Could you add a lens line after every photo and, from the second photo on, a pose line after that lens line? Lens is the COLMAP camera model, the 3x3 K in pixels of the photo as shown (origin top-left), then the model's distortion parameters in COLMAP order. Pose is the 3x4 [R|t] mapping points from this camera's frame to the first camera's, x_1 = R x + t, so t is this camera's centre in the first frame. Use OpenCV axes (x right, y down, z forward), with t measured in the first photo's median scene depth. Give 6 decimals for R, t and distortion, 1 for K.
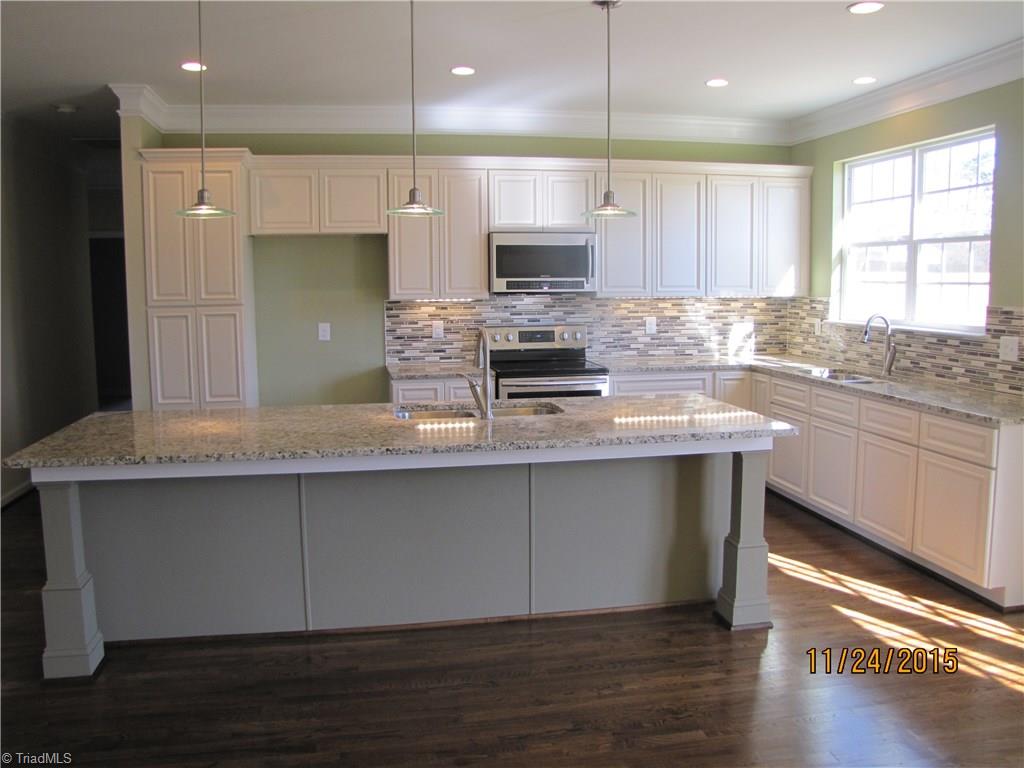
lens RADIAL K [[854.8, 0, 512.0], [0, 854.8, 384.0], [0, 0, 1]] dist [-0.183951, 0.152625]
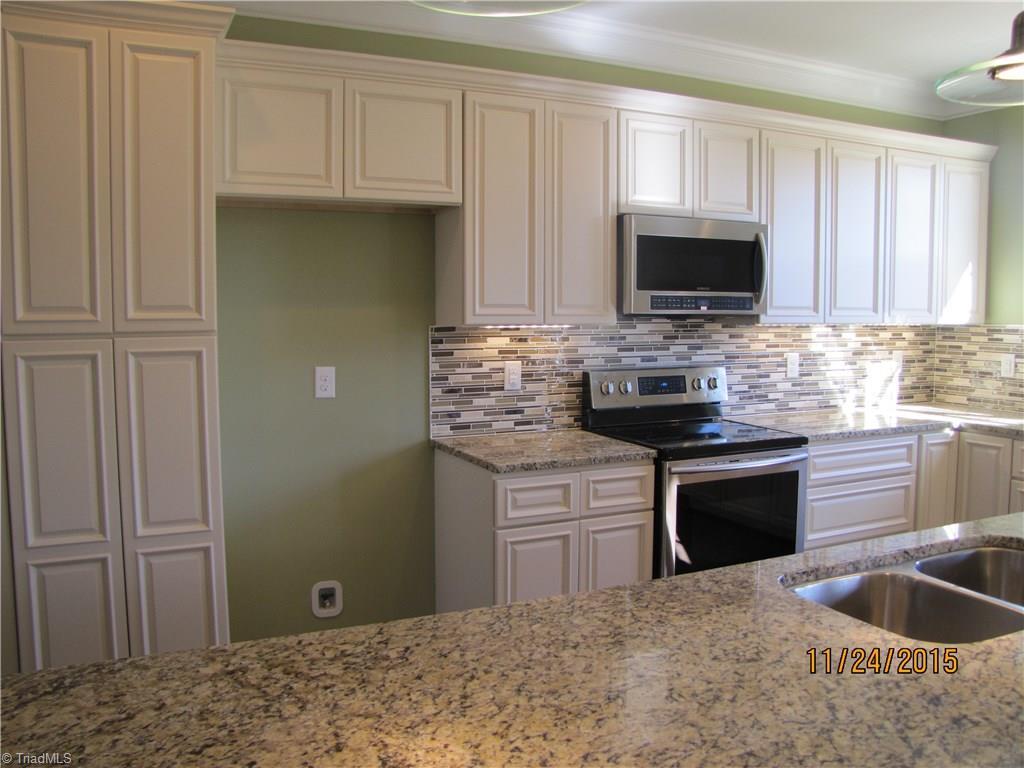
lens RADIAL K [[854.8, 0, 512.0], [0, 854.8, 384.0], [0, 0, 1]] dist [-0.183951, 0.152625]
pose [[0.965629, -0.012909, 0.259602, -0.241033], [0.021562, 0.999302, -0.030512, -0.039724], [-0.259027, 0.035060, 0.965234, 0.422479]]
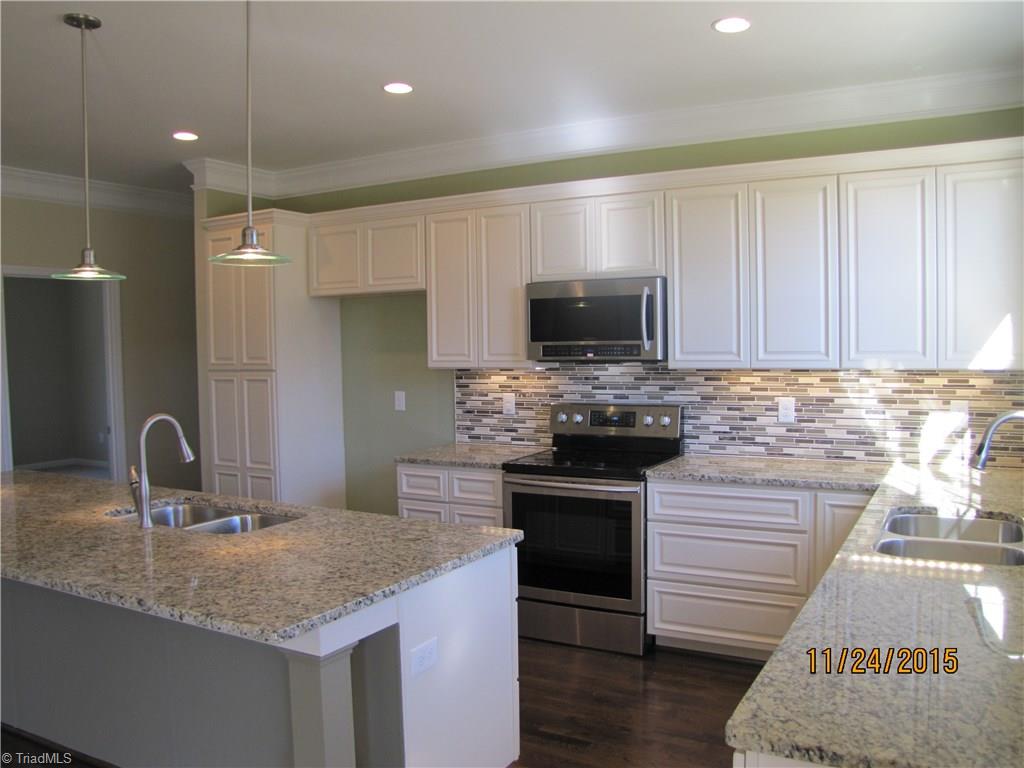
lens RADIAL K [[854.8, 0, 512.0], [0, 854.8, 384.0], [0, 0, 1]] dist [-0.183951, 0.152625]
pose [[0.766074, 0.028551, -0.642118, 0.437945], [-0.067387, 0.997075, -0.036062, -0.053245], [0.639210, 0.070896, 0.765757, 0.371669]]
